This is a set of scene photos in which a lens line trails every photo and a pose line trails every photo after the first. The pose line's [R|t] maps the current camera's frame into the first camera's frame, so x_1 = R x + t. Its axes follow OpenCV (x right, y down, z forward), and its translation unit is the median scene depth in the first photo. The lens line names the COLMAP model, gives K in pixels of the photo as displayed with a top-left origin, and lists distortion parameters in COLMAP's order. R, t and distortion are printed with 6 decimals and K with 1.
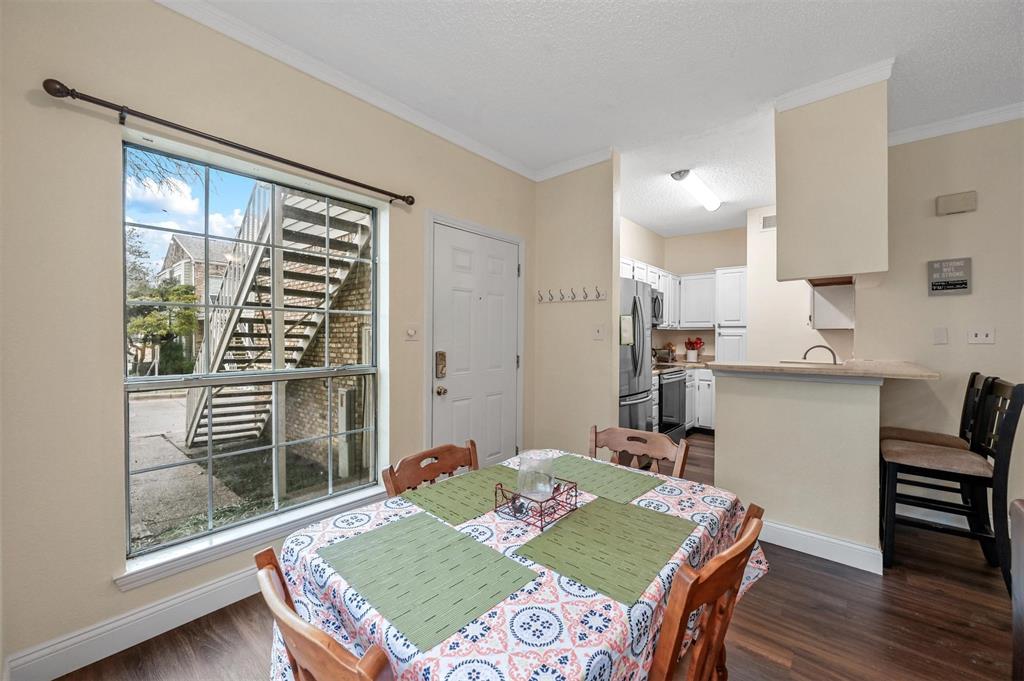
lens RADIAL K [[403.7, 0, 517.1], [0, 403.7, 337.8], [0, 0, 1]] dist [-0.002834, 0.001094]
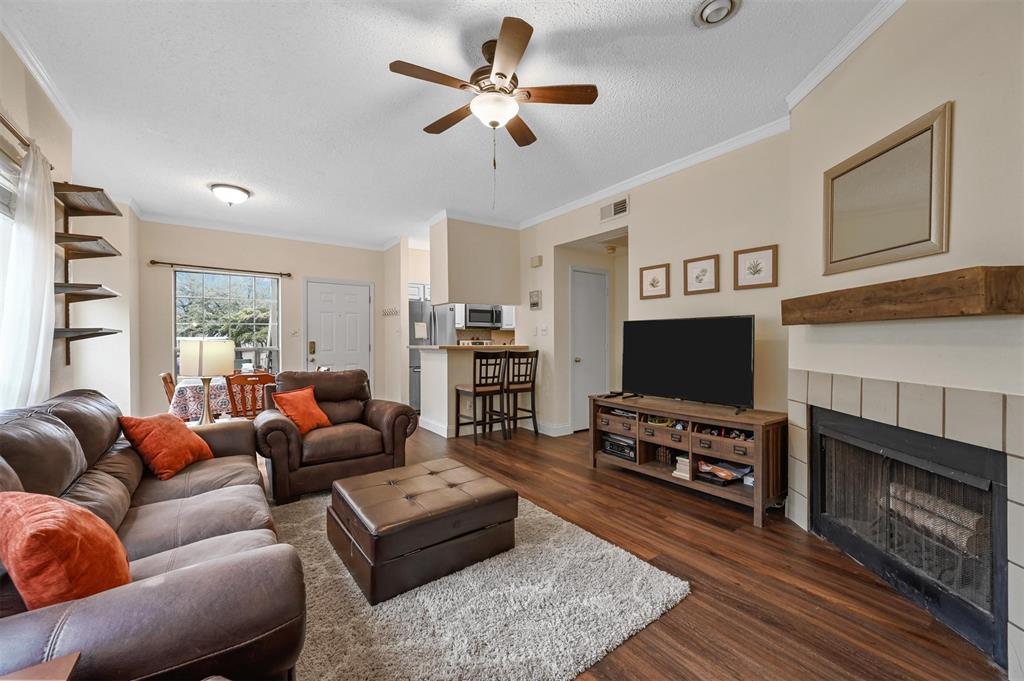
lens RADIAL K [[403.7, 0, 519.5], [0, 403.7, 340.1], [0, 0, 1]] dist [-0.002834, 0.001094]
pose [[0.972476, -0.007645, -0.232880, 1.454695], [0.006399, 0.999961, -0.006104, 0.048740], [0.232917, 0.004446, 0.972486, -0.874946]]
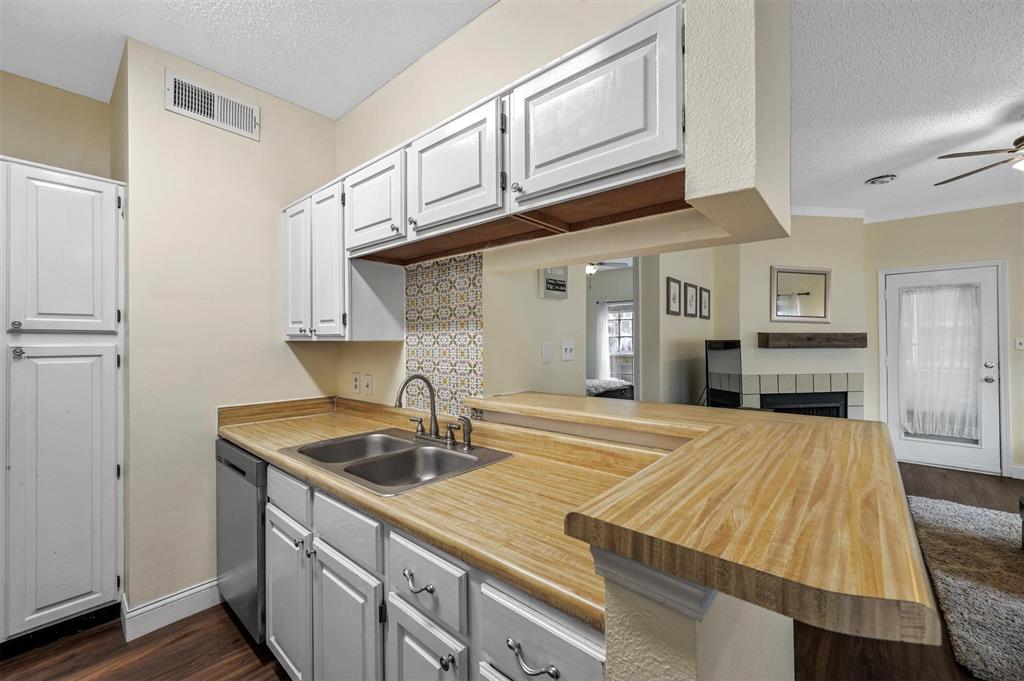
lens RADIAL K [[403.7, 0, 516.8], [0, 403.7, 340.7], [0, 0, 1]] dist [-0.002834, 0.001094]
pose [[0.009217, -0.003802, 0.999950, 0.310534], [0.011249, 0.999930, 0.003698, -0.029636], [-0.999894, 0.011214, 0.009259, 1.075054]]
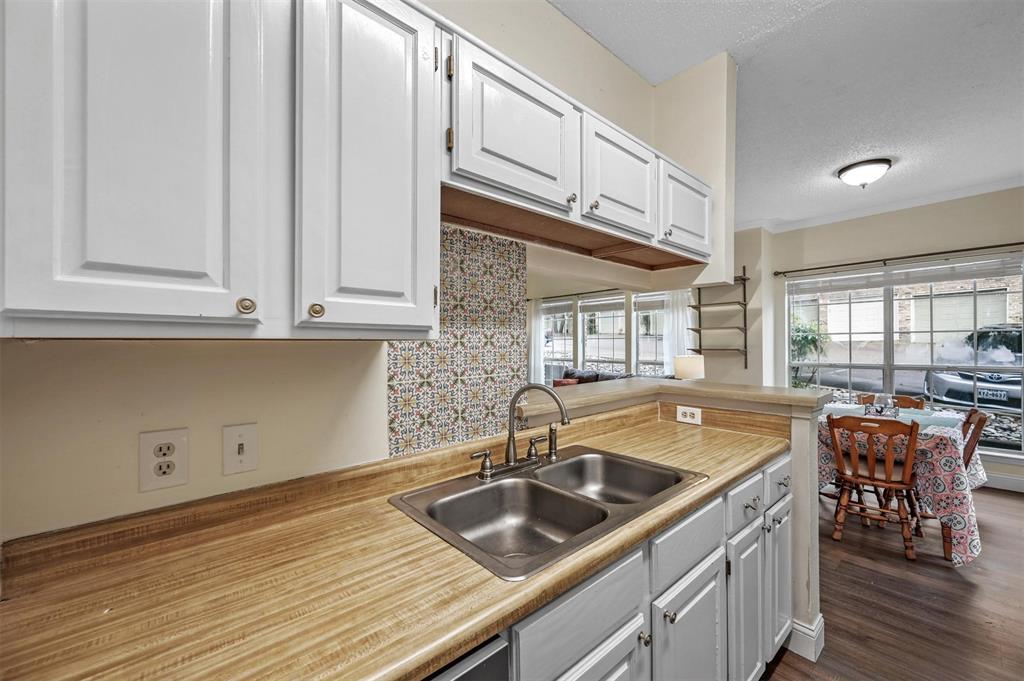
lens RADIAL K [[403.7, 0, 521.5], [0, 403.7, 342.5], [0, 0, 1]] dist [-0.002834, 0.001094]
pose [[-0.990232, 0.002023, 0.139418, 0.864016], [0.002976, 0.999974, 0.006632, -0.029982], [-0.139401, 0.006982, -0.990211, 1.701530]]
